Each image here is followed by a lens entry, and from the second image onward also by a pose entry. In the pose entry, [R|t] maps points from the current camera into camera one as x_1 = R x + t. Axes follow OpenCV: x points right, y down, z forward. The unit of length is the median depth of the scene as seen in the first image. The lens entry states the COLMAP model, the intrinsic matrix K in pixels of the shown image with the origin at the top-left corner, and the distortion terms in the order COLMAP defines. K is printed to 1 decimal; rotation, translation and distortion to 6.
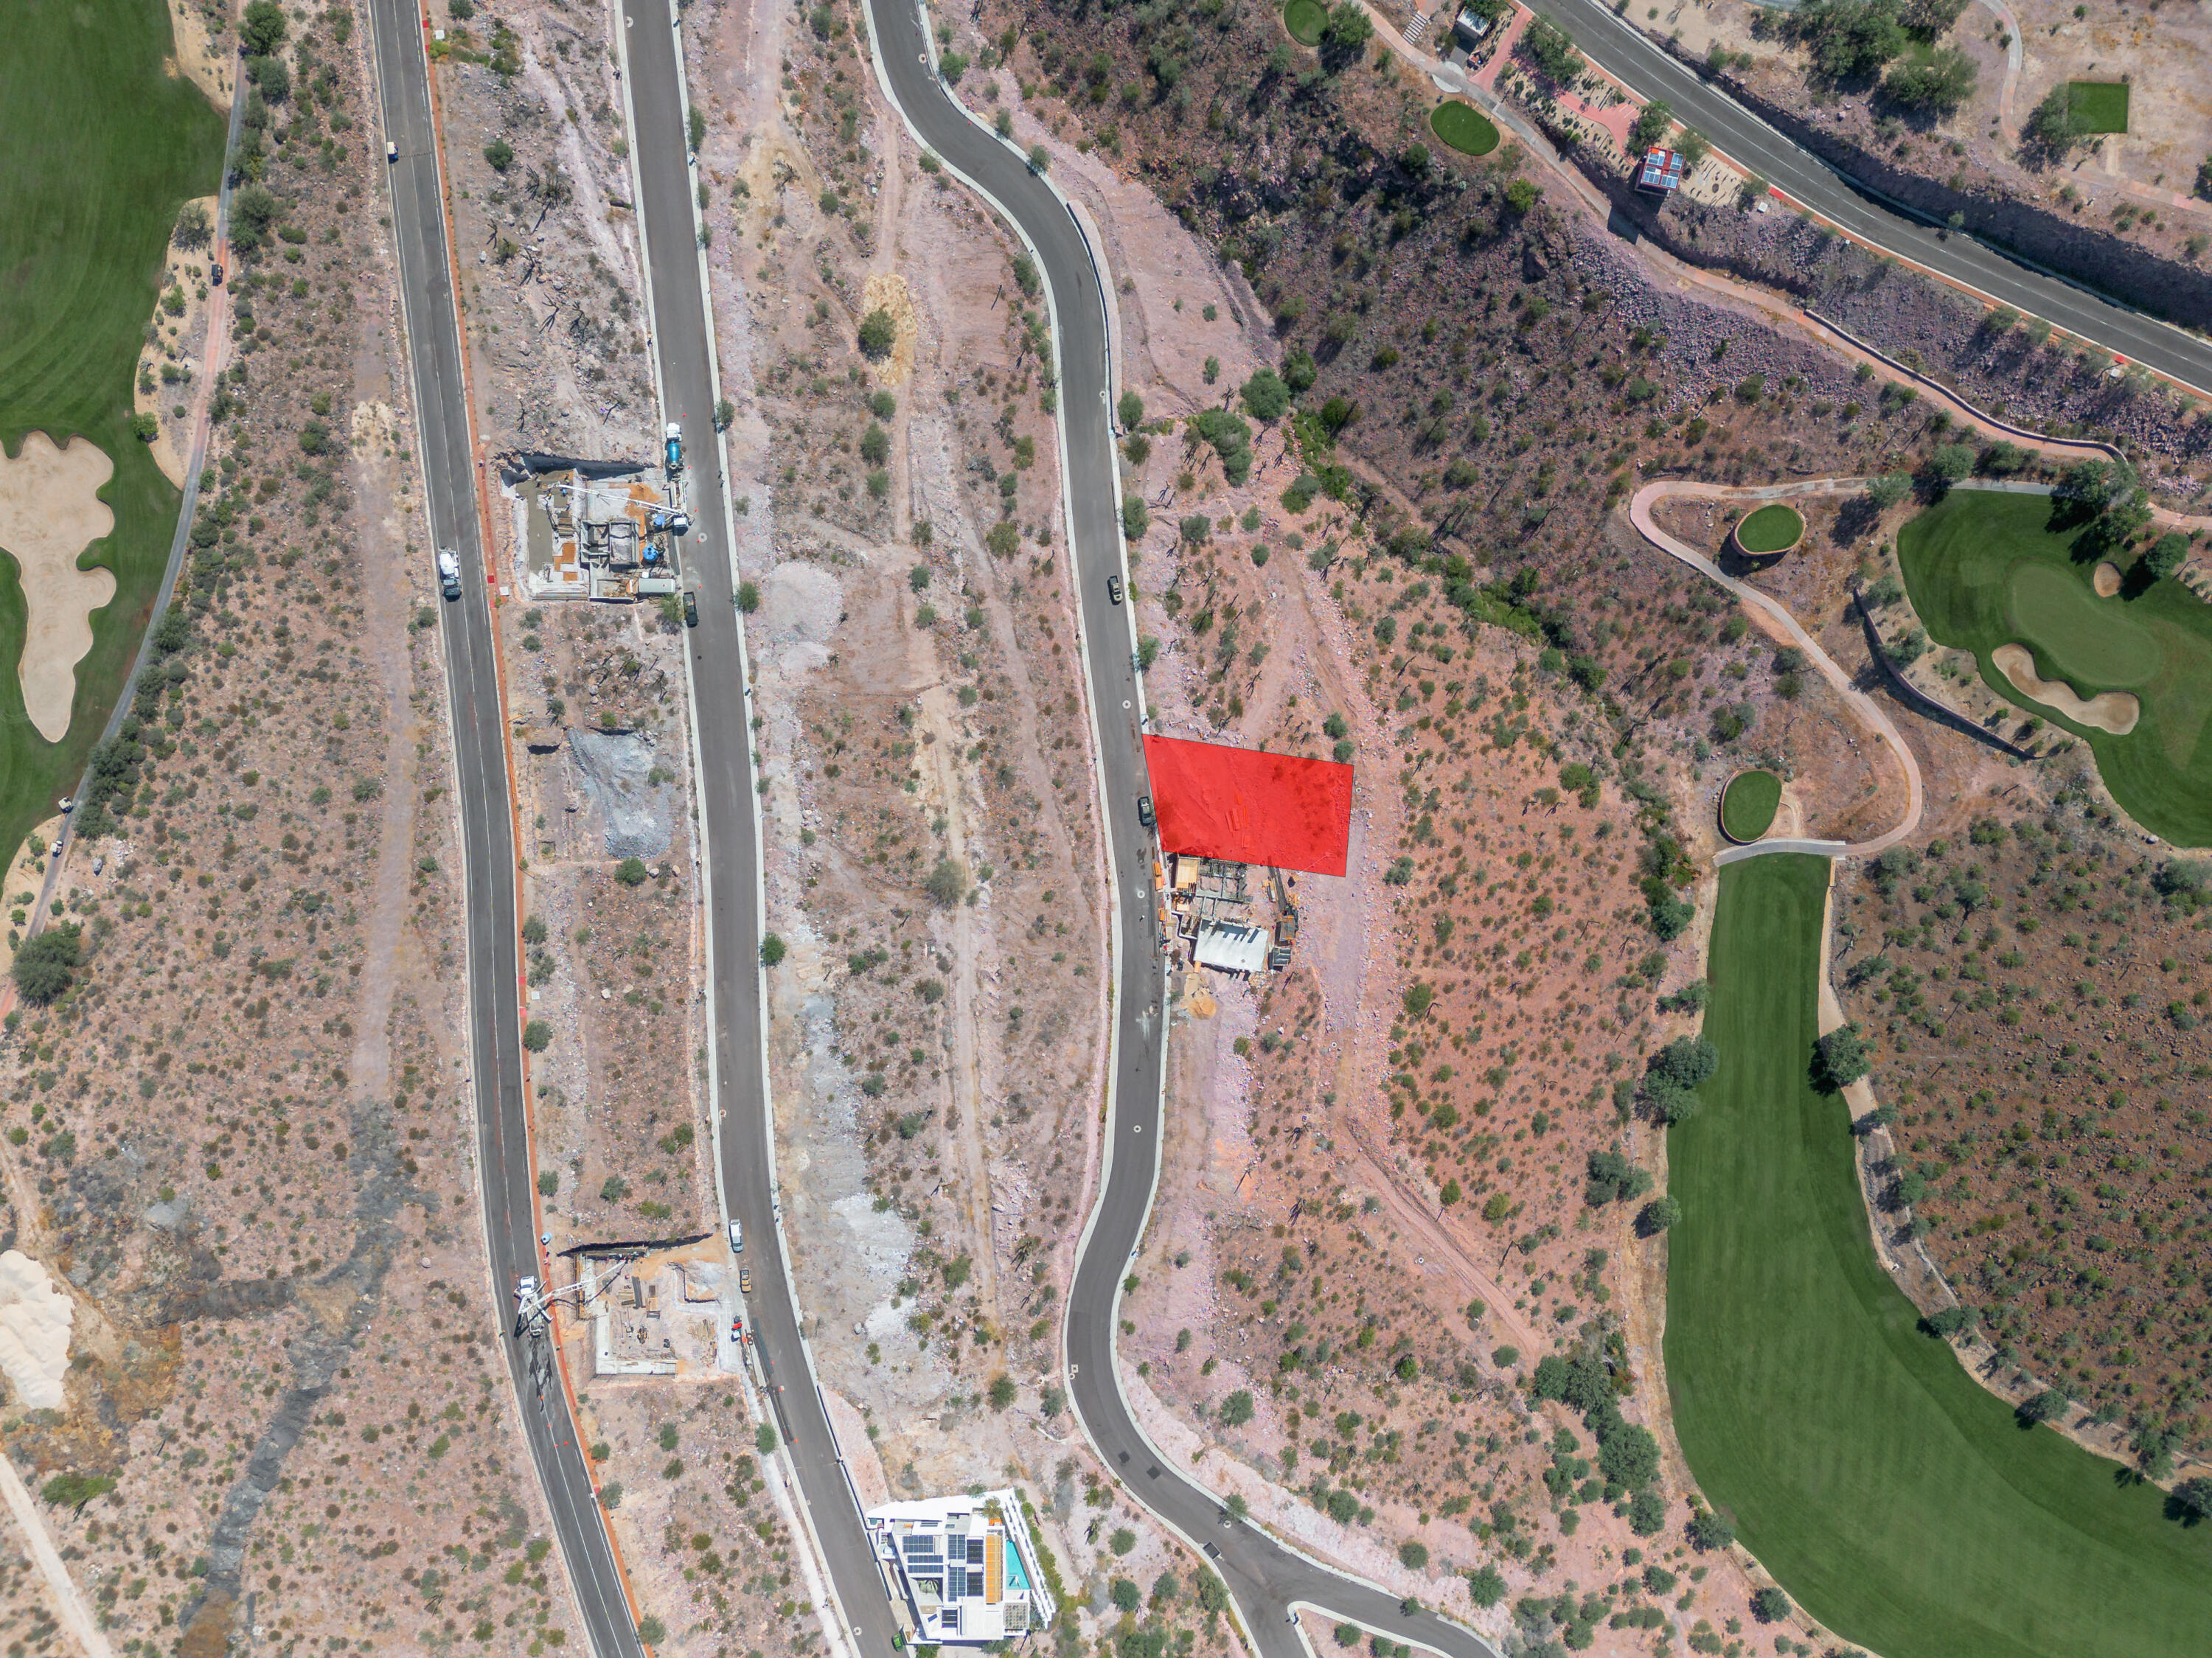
lens RADIAL K [[1547.0, 0, 1117.0], [0, 1547.0, 844.9], [0, 0, 1]] dist [0.073955, -0.073674]
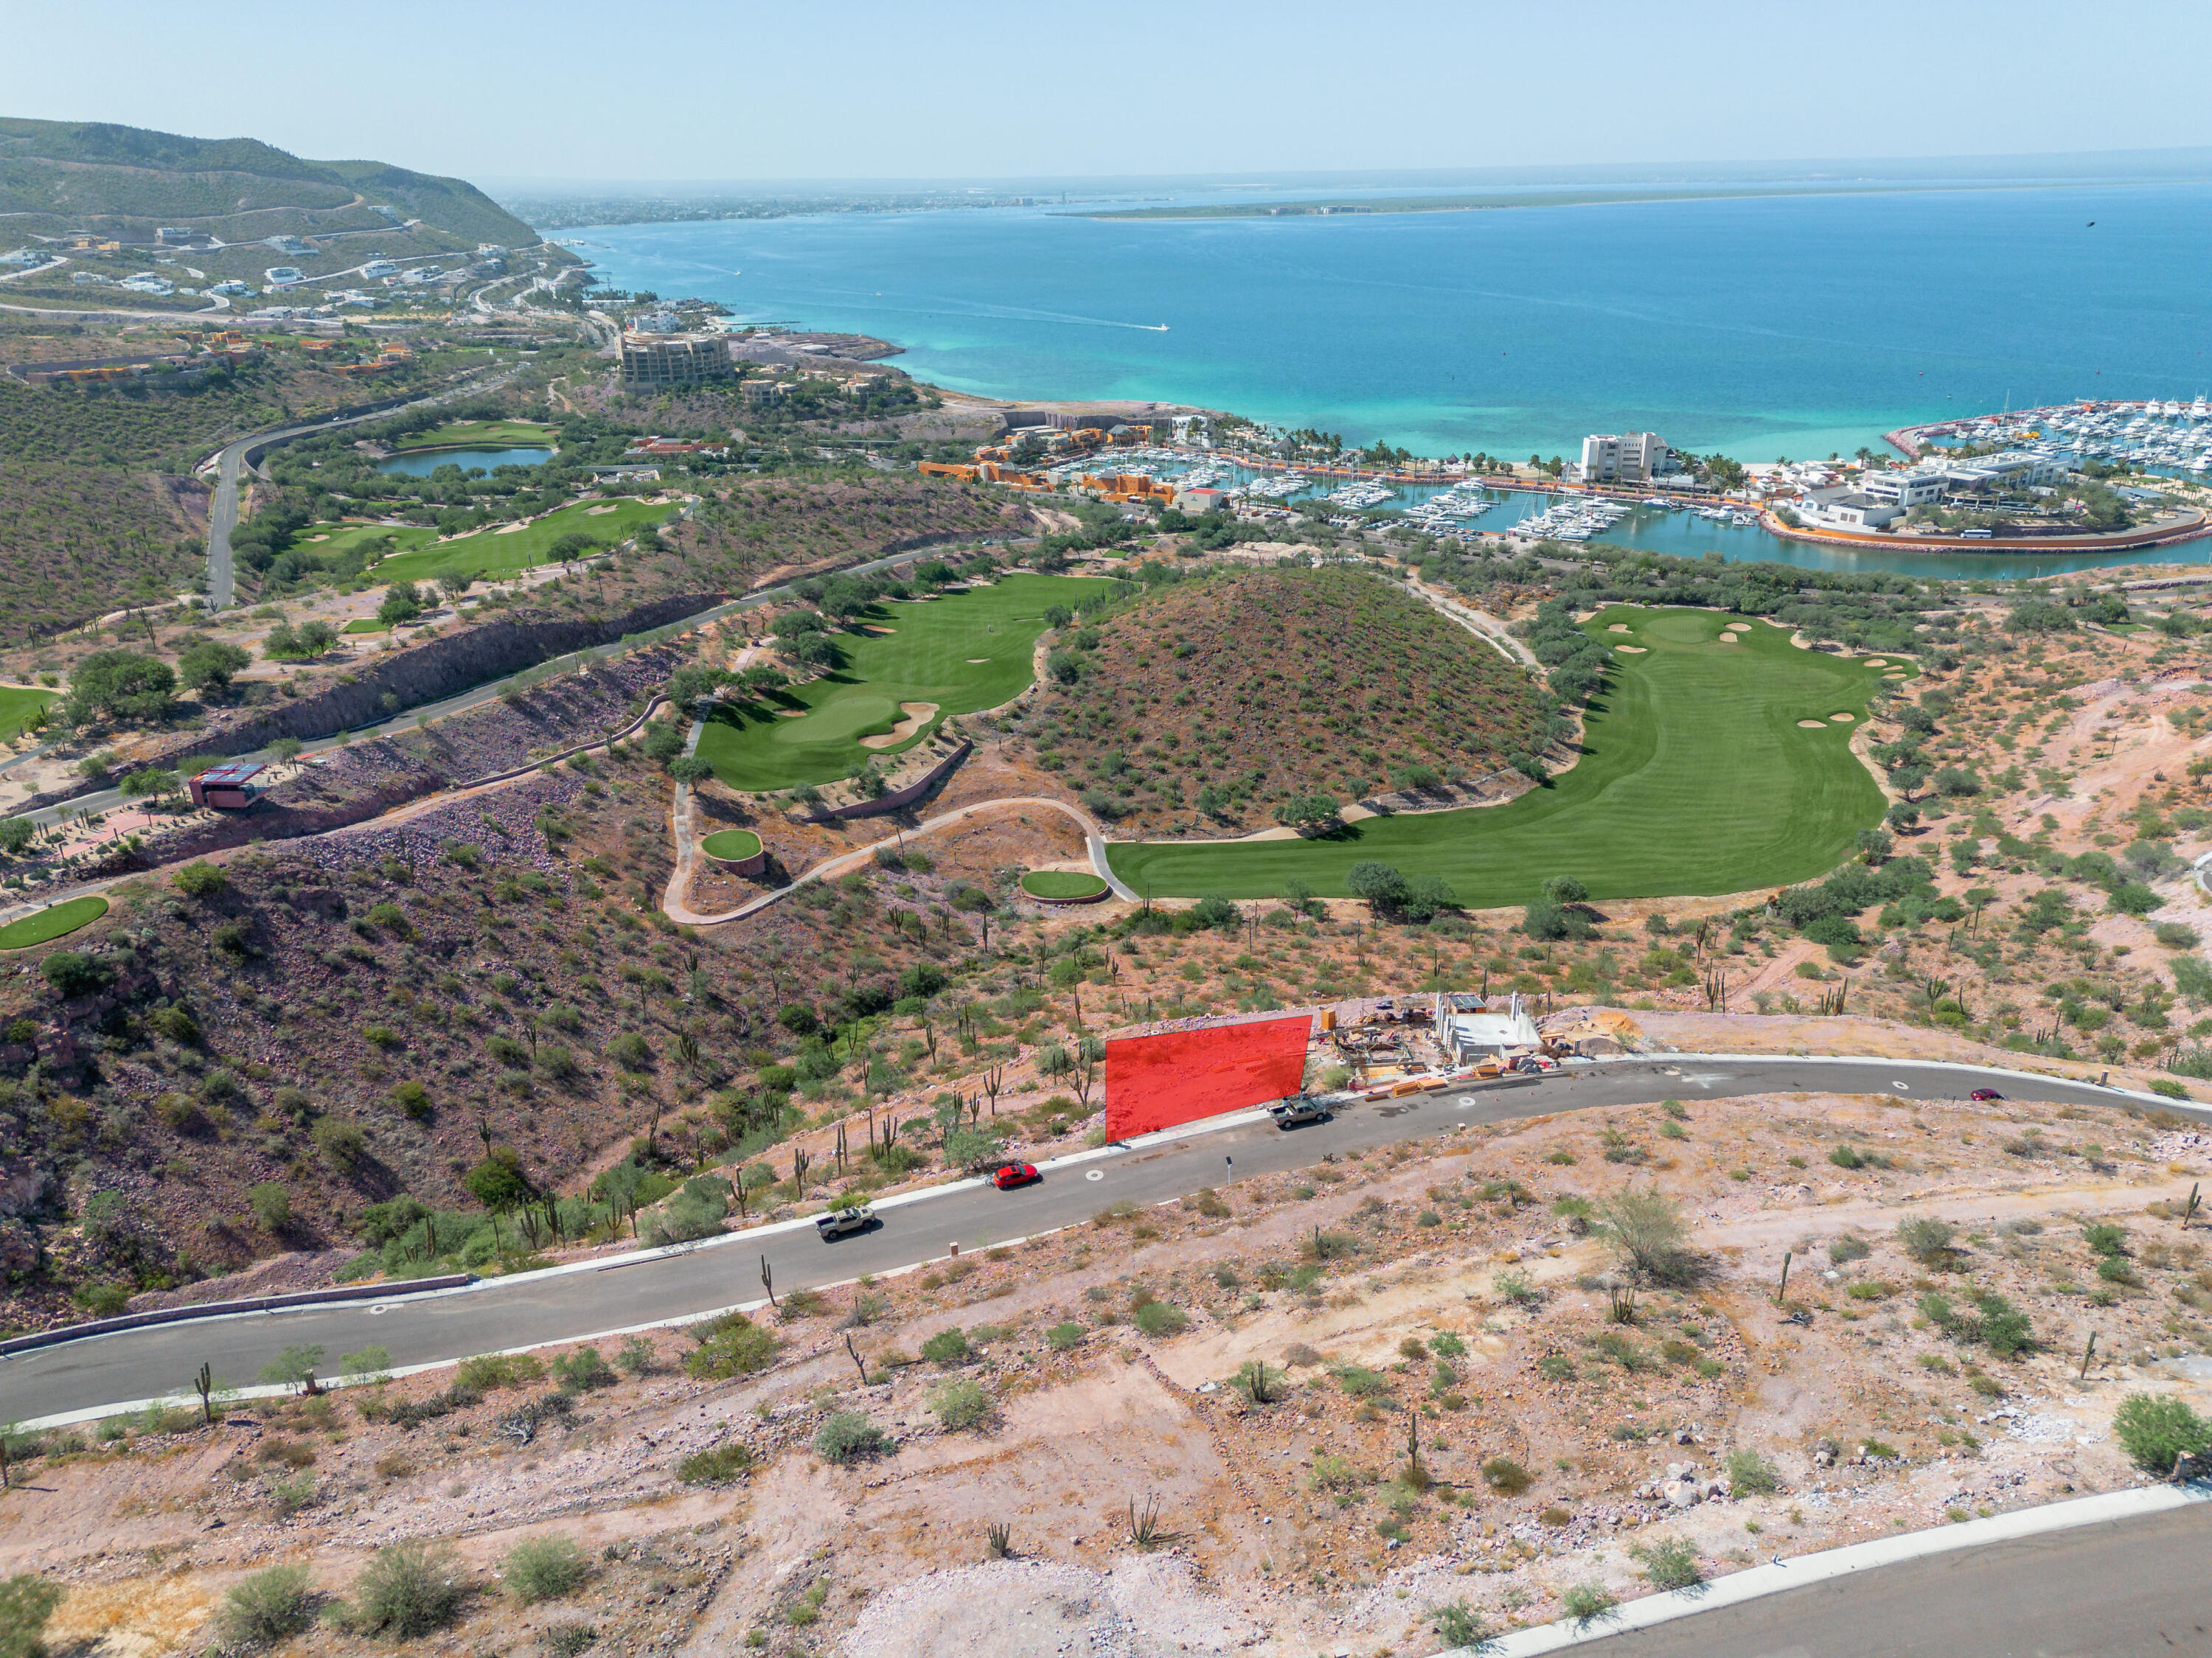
lens RADIAL K [[1547.0, 0, 1117.0], [0, 1547.0, 844.9], [0, 0, 1]] dist [0.073955, -0.073674]
pose [[-0.204928, -0.381896, 0.901199, -0.371830], [0.978044, -0.115514, 0.173452, -0.150917], [0.037861, 0.916958, 0.397183, 0.708115]]
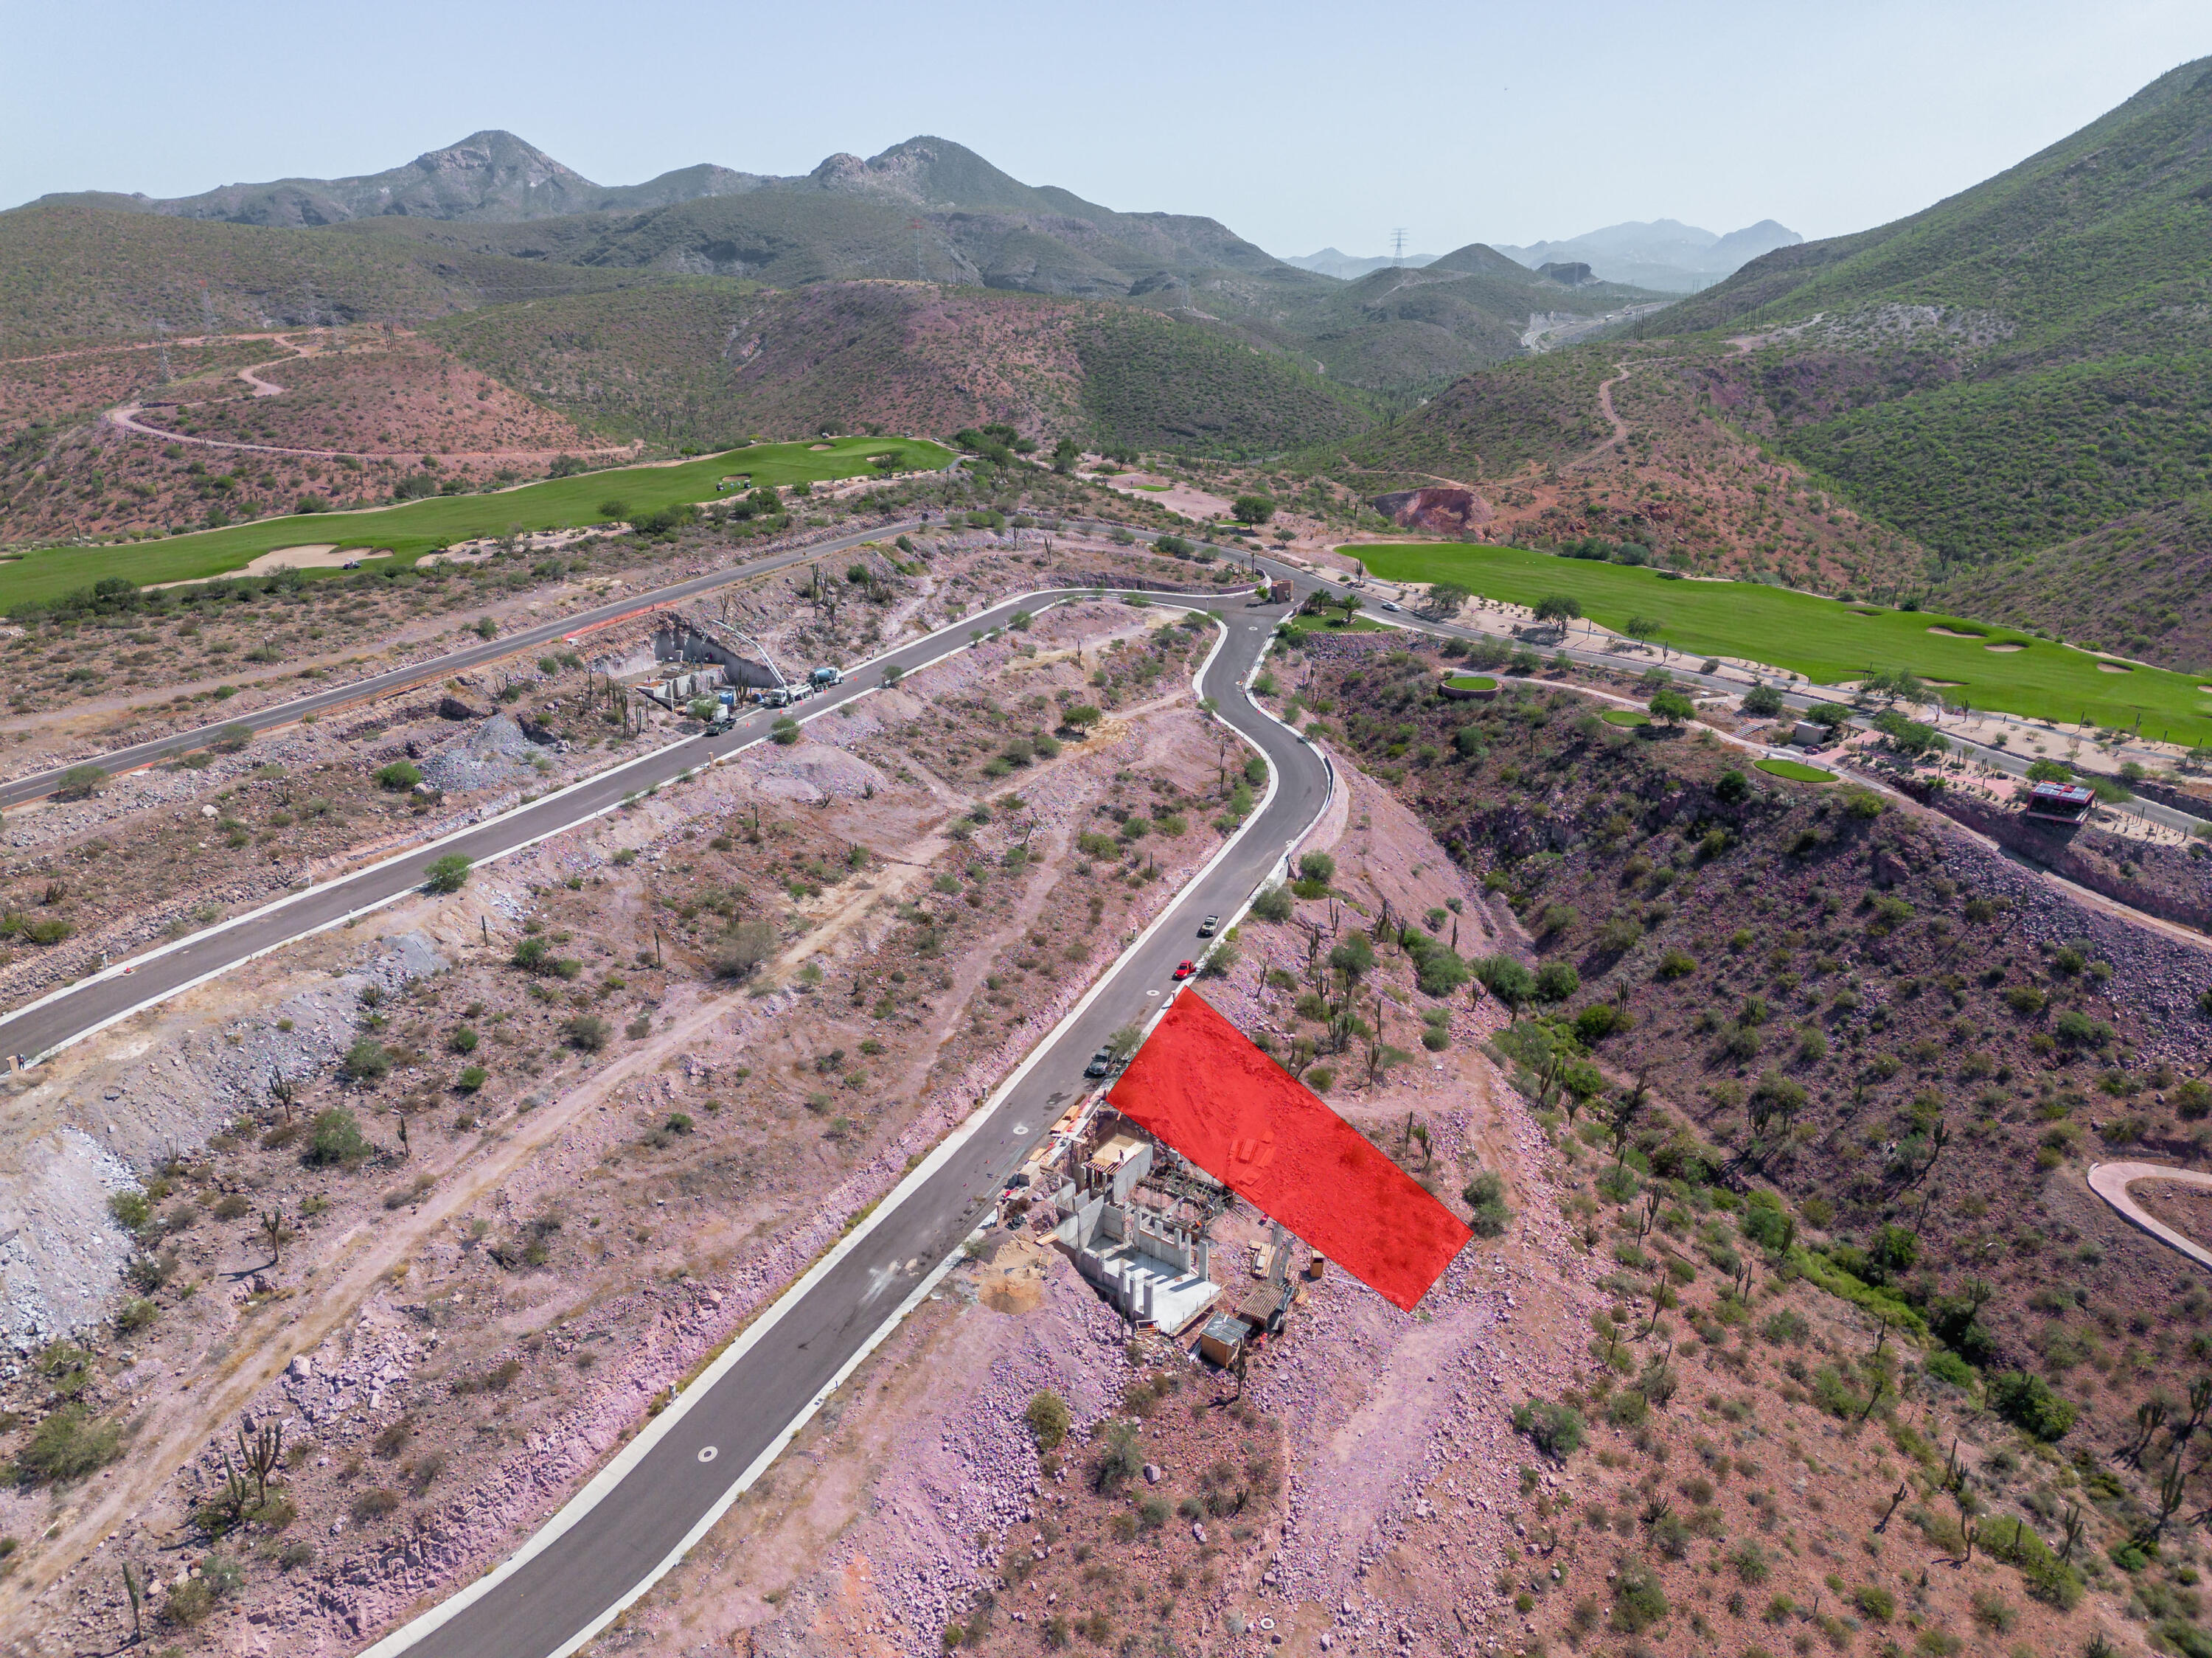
lens RADIAL K [[1556.5, 0, 1106.0], [0, 1556.5, 829.0], [0, 0, 1]] dist [0.068236, -0.072619]
pose [[0.889467, 0.146391, -0.432918, 0.248751], [-0.456944, 0.270064, -0.847507, 0.428227], [-0.007152, 0.951649, 0.307106, 0.727090]]
